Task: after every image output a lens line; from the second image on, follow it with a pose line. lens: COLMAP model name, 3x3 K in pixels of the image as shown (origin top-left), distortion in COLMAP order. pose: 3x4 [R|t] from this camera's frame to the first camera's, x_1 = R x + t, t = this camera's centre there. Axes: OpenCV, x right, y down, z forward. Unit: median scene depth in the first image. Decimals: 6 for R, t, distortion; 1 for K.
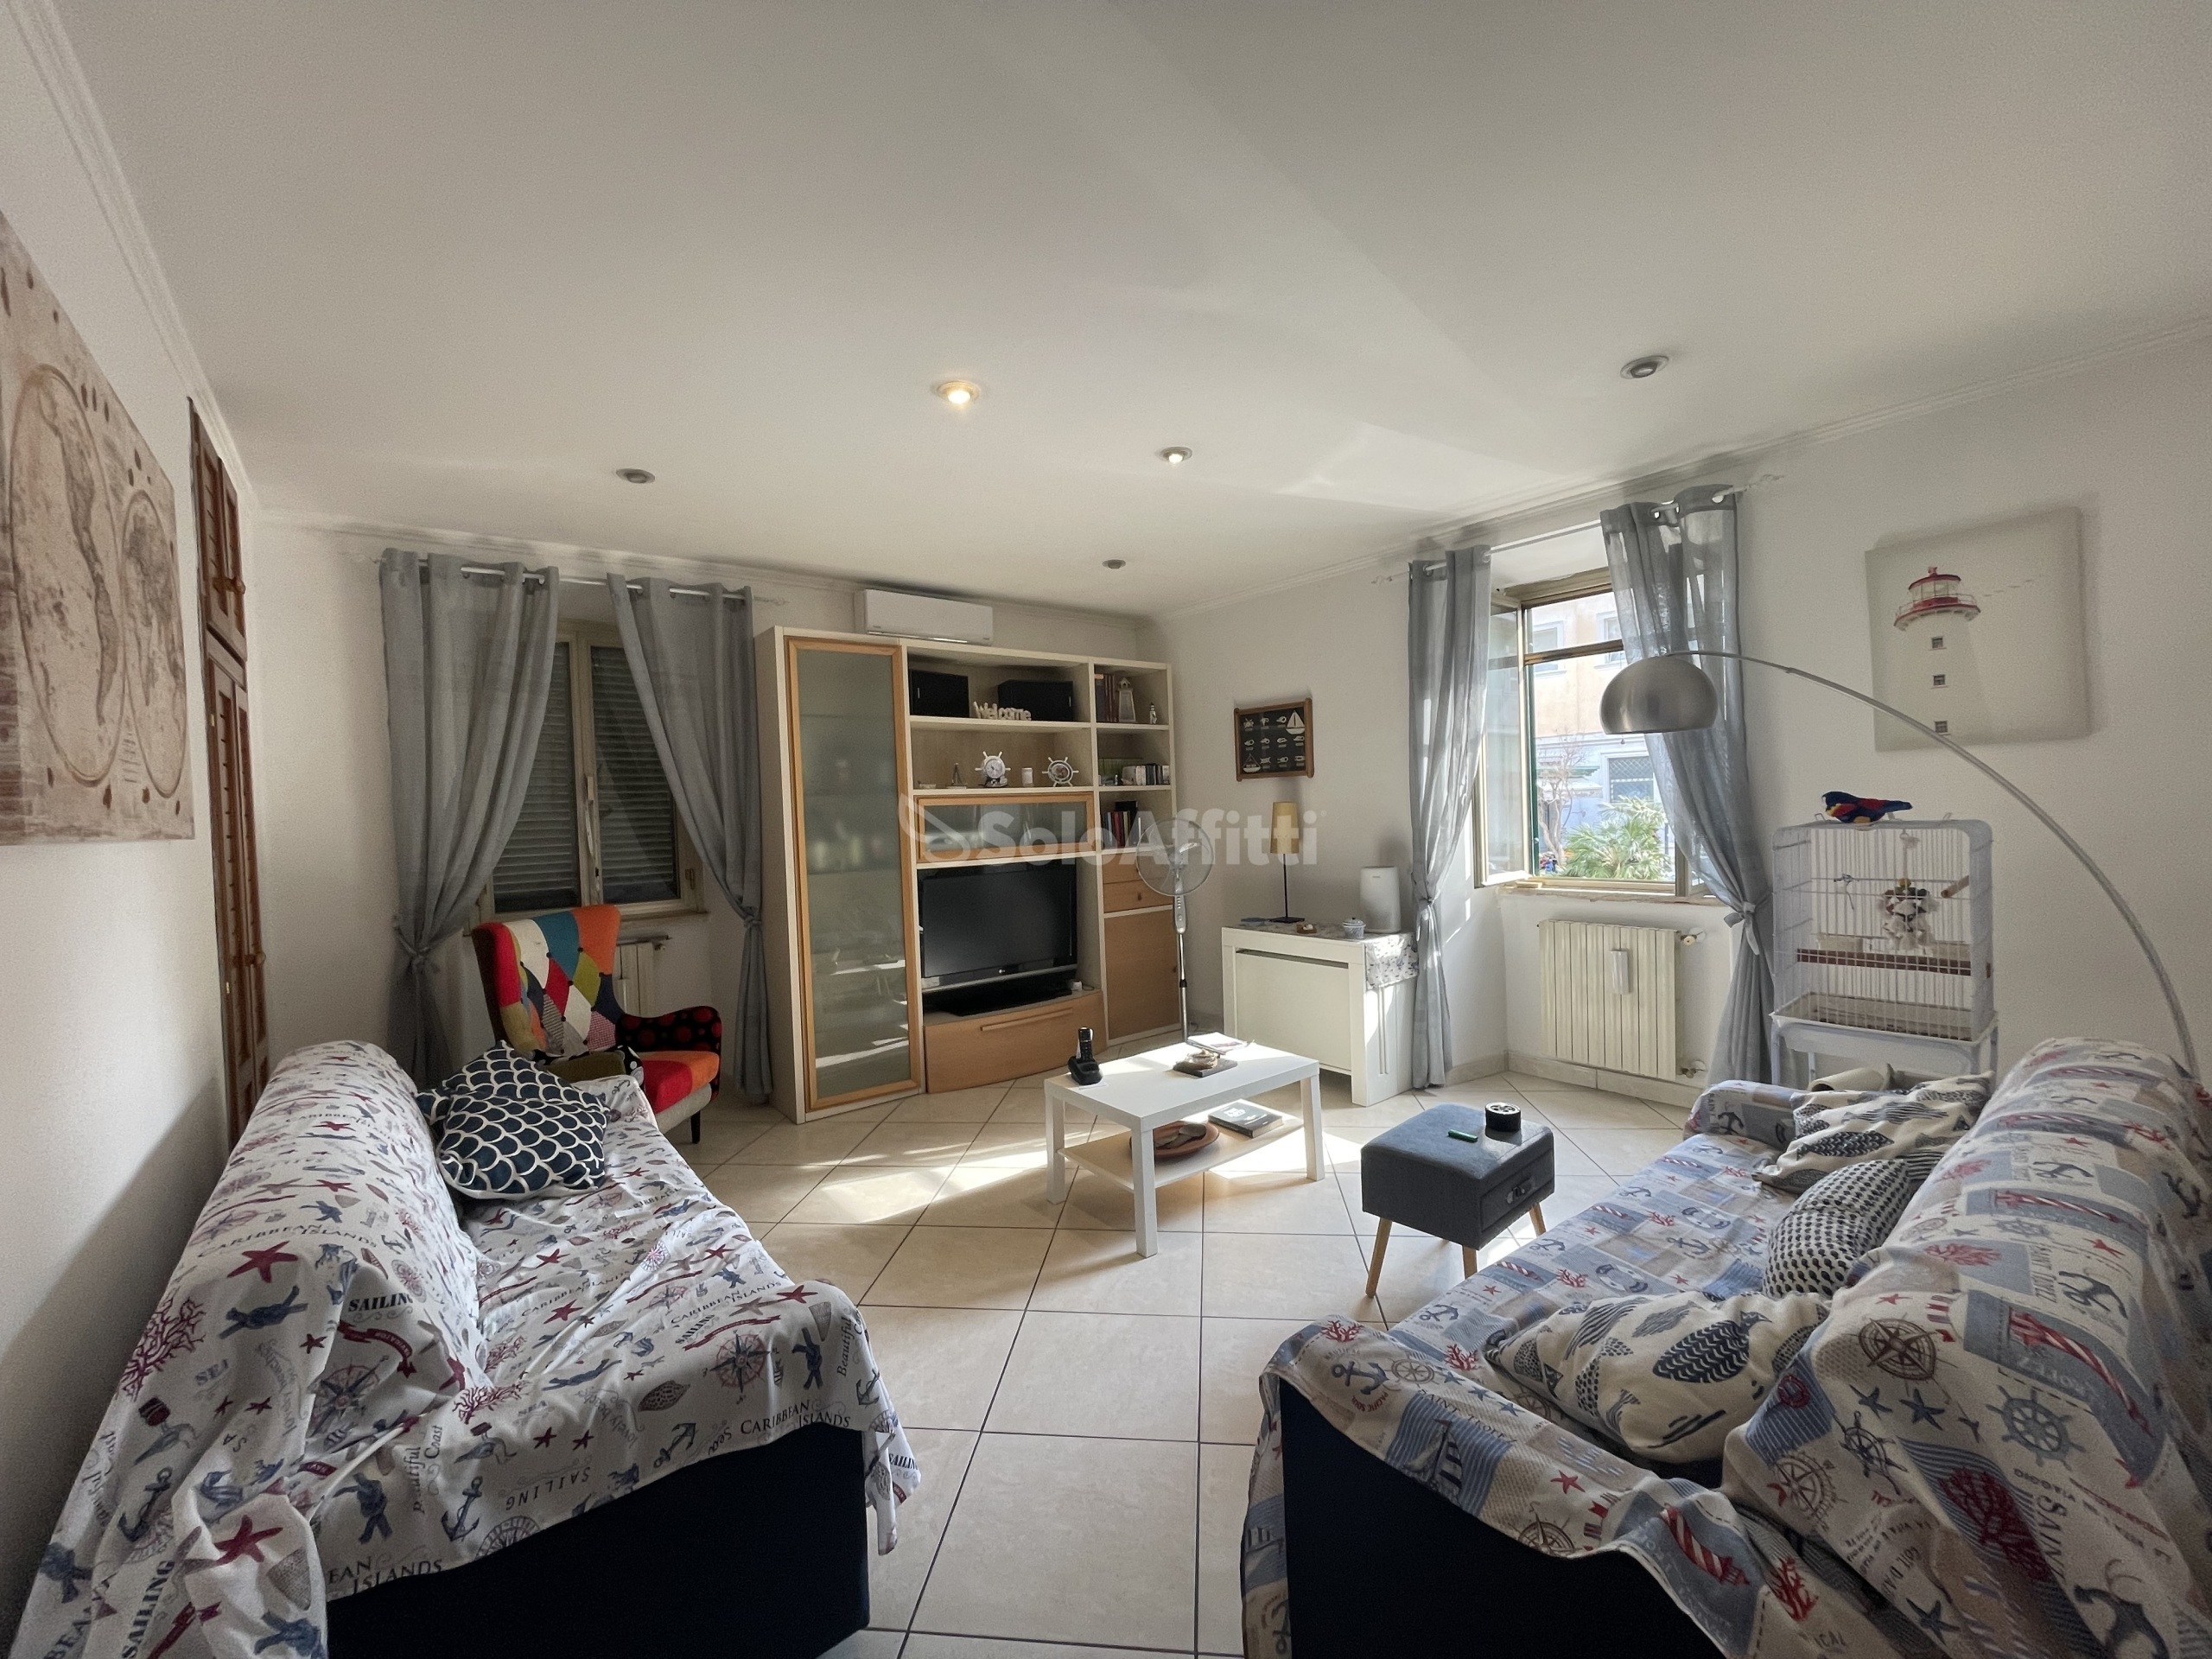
lens RADIAL K [[886.3, 0, 1122.3], [0, 886.3, 822.2], [0, 0, 1]] dist [0.000149, -0.001047]
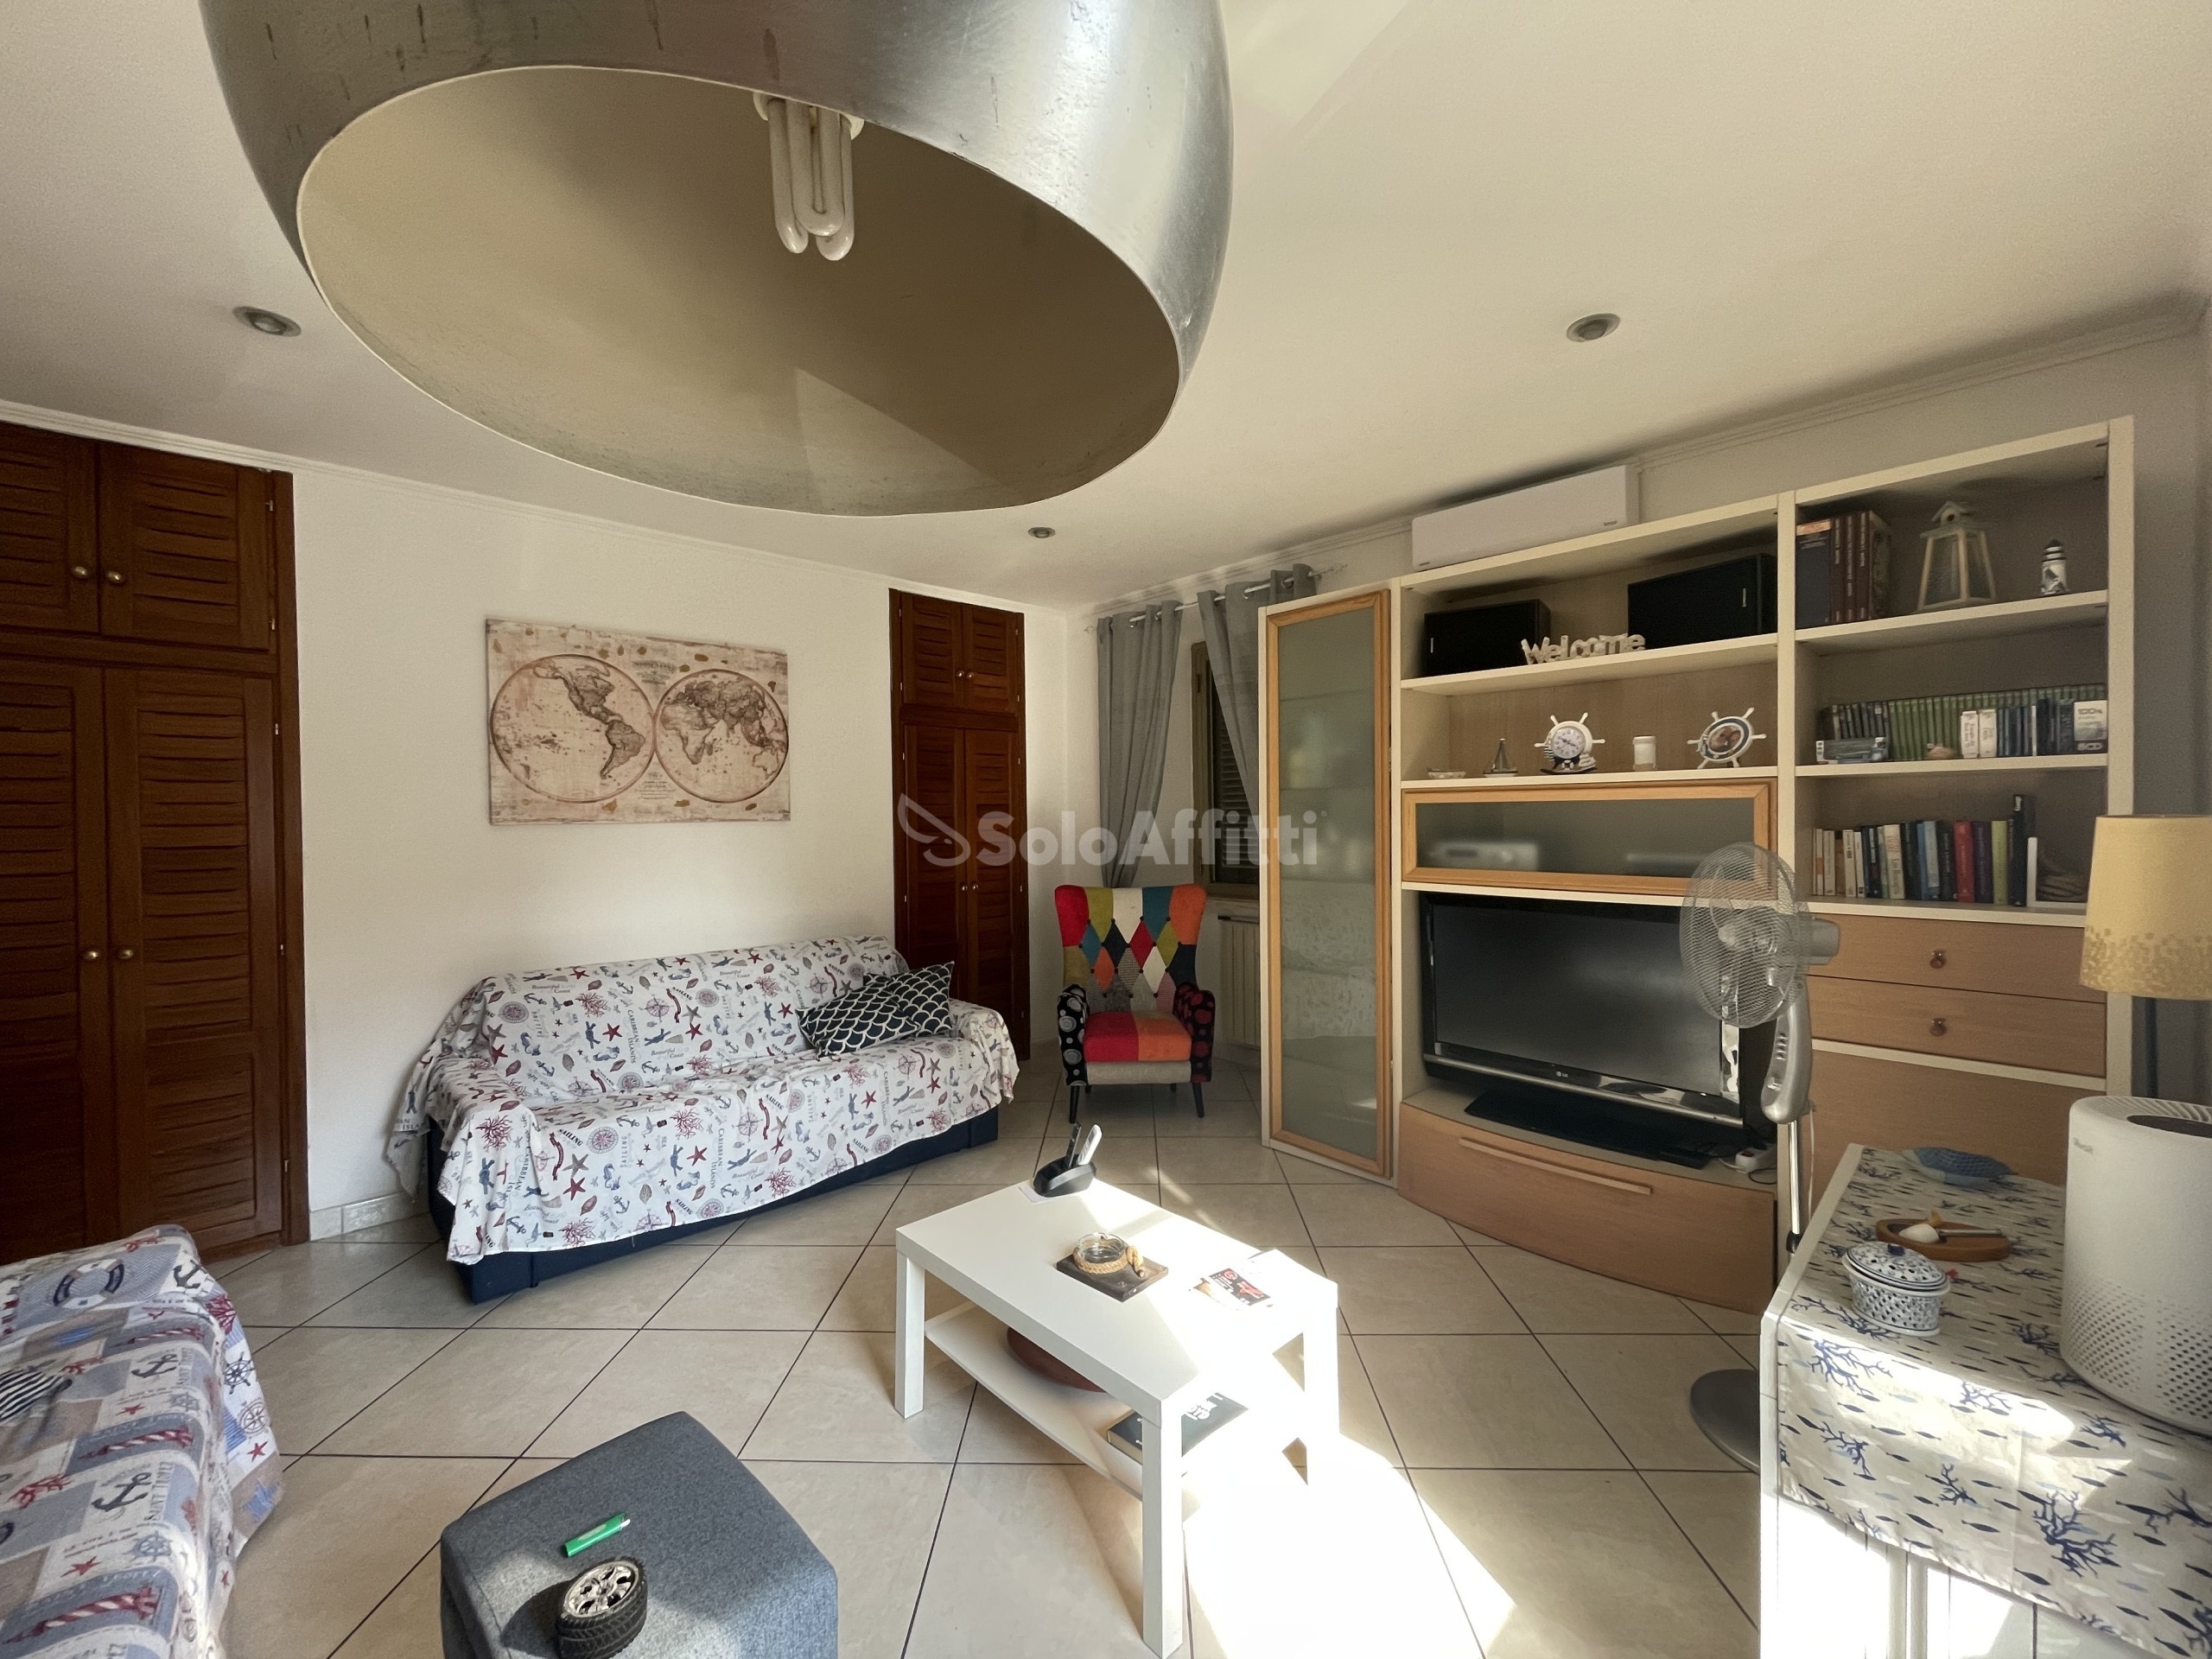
lens RADIAL K [[886.3, 0, 1085.6], [0, 886.3, 829.7], [0, 0, 1]] dist [0.000149, -0.001047]
pose [[0.070417, 0.051716, -0.996176, 0.586268], [-0.007108, 0.998656, 0.051343, -0.039281], [0.997492, 0.003465, 0.070690, 0.833757]]
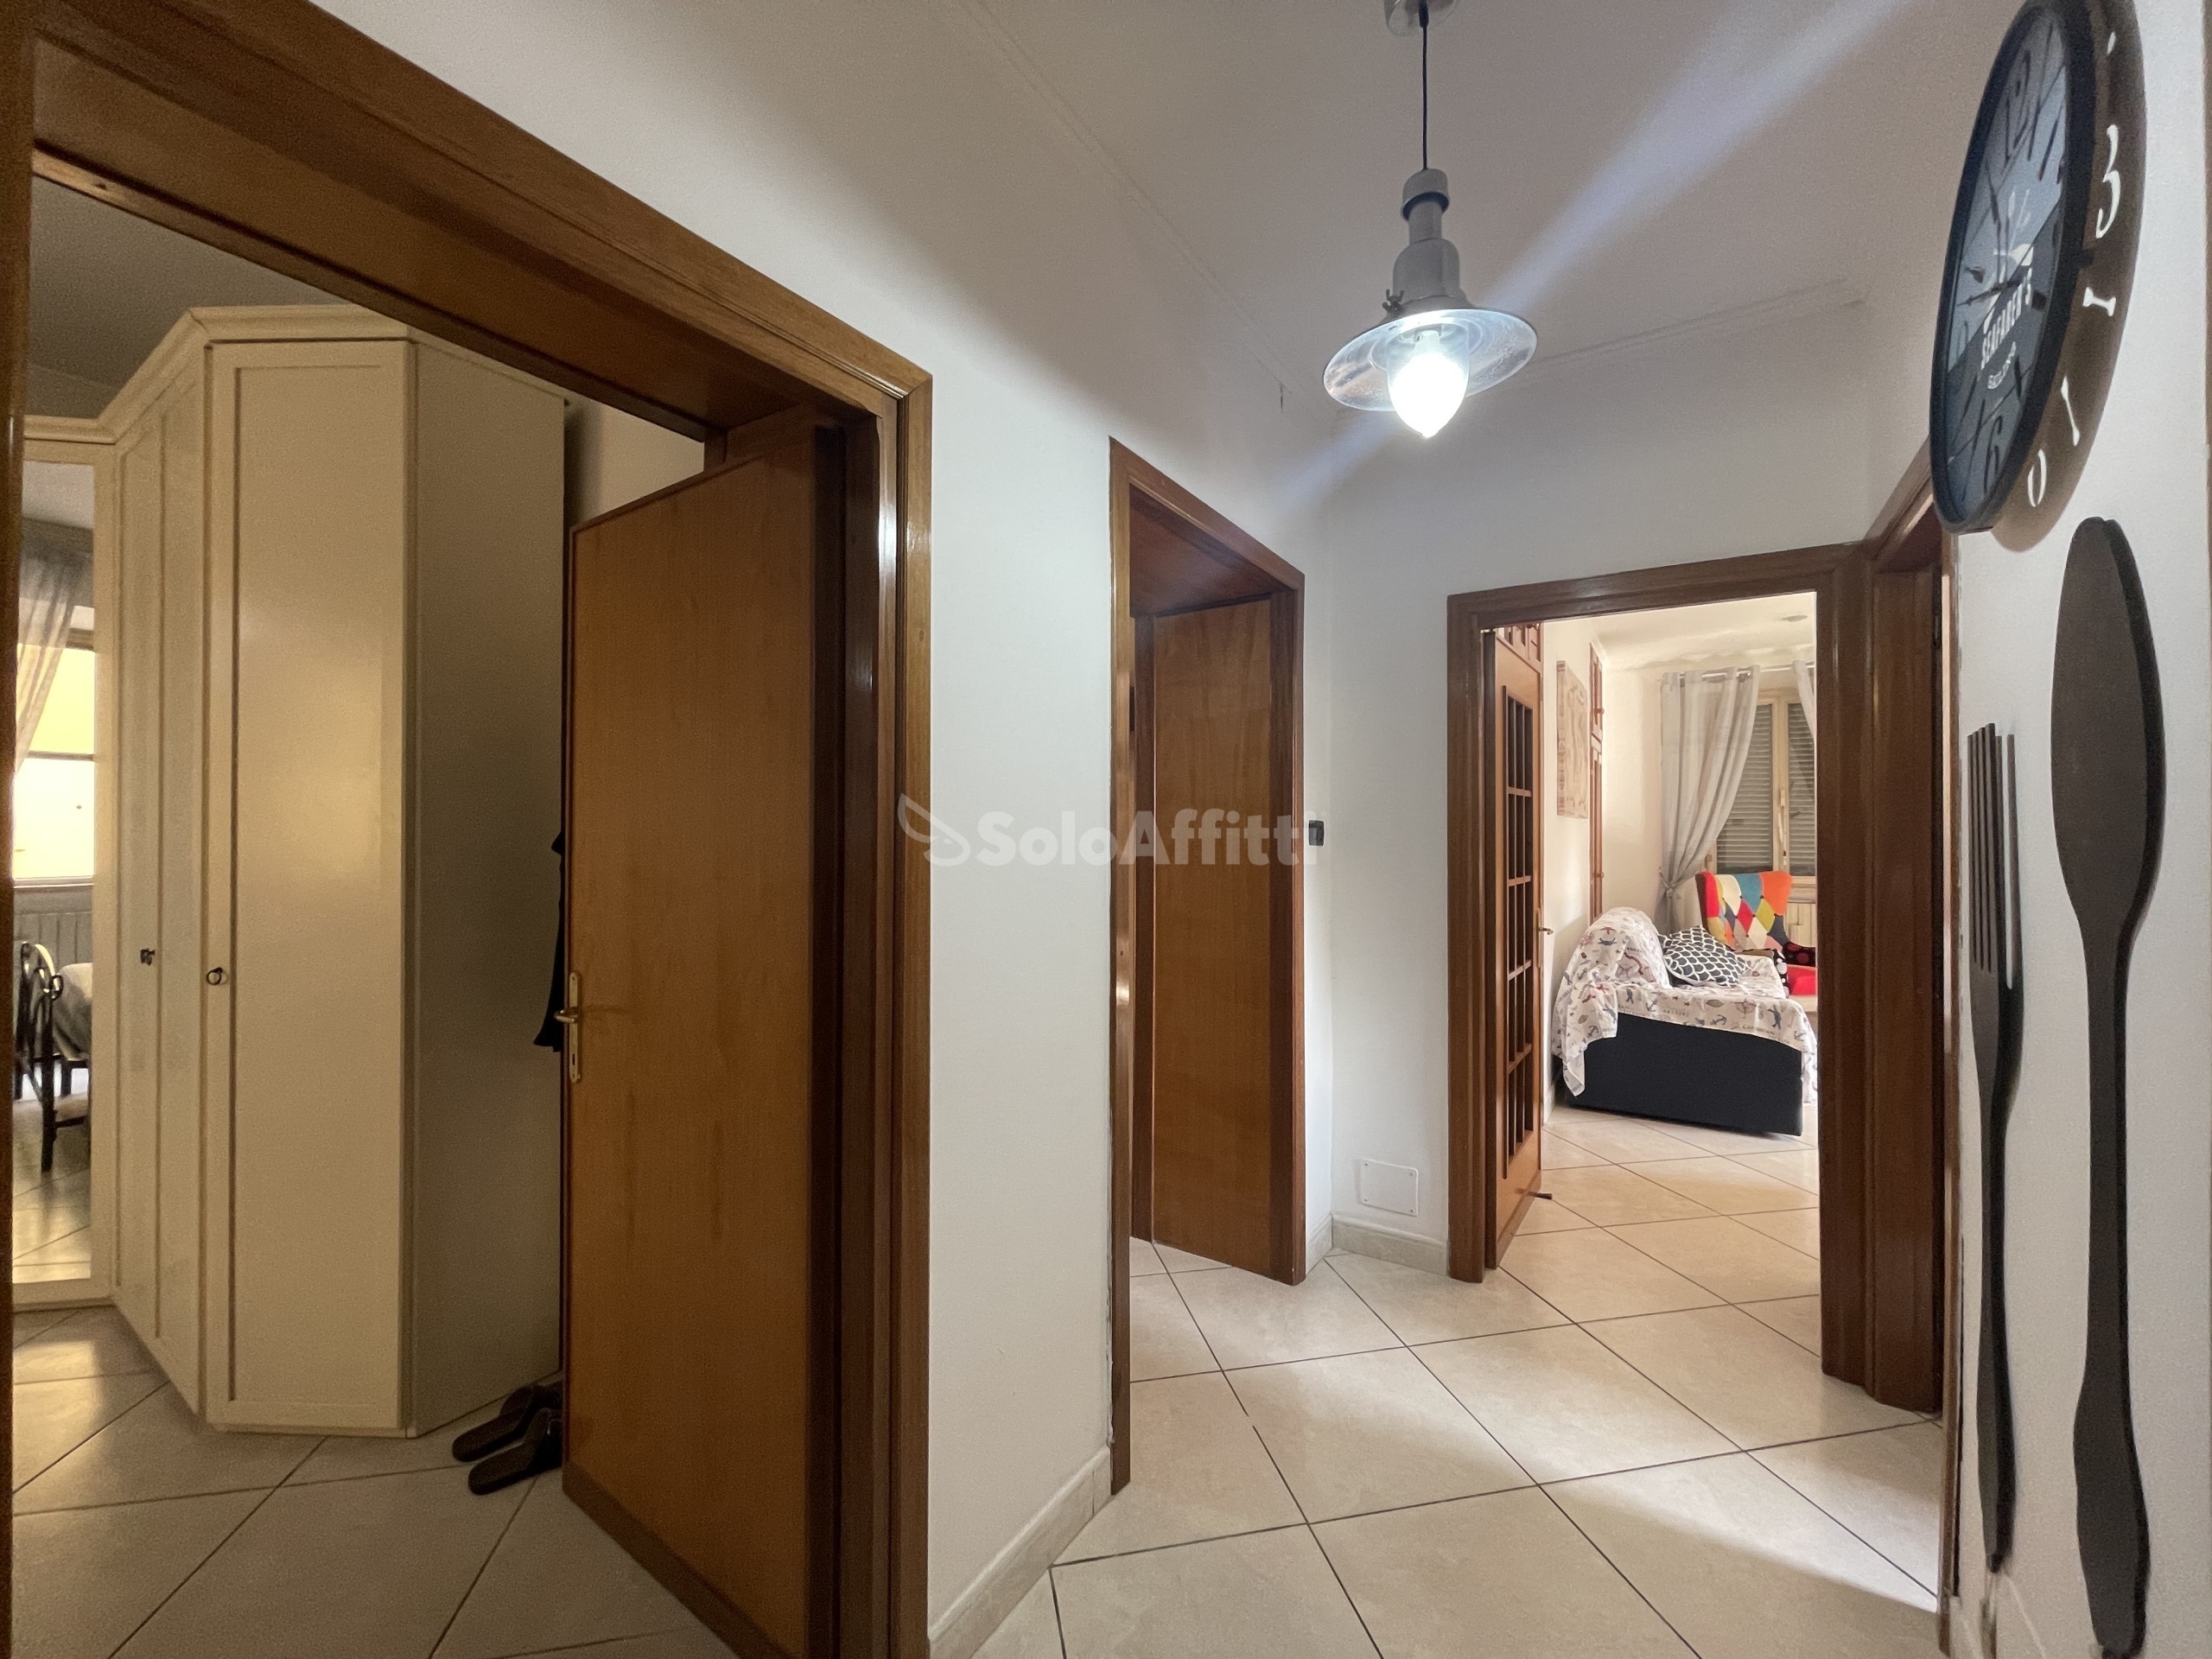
lens RADIAL K [[886.3, 0, 1097.3], [0, 886.3, 830.4], [0, 0, 1]] dist [0.000149, -0.001047]
pose [[0.289357, 0.033977, -0.956618, 0.611768], [-0.029559, 0.999210, 0.026549, 0.014421], [0.956765, 0.020595, 0.290133, -0.668297]]
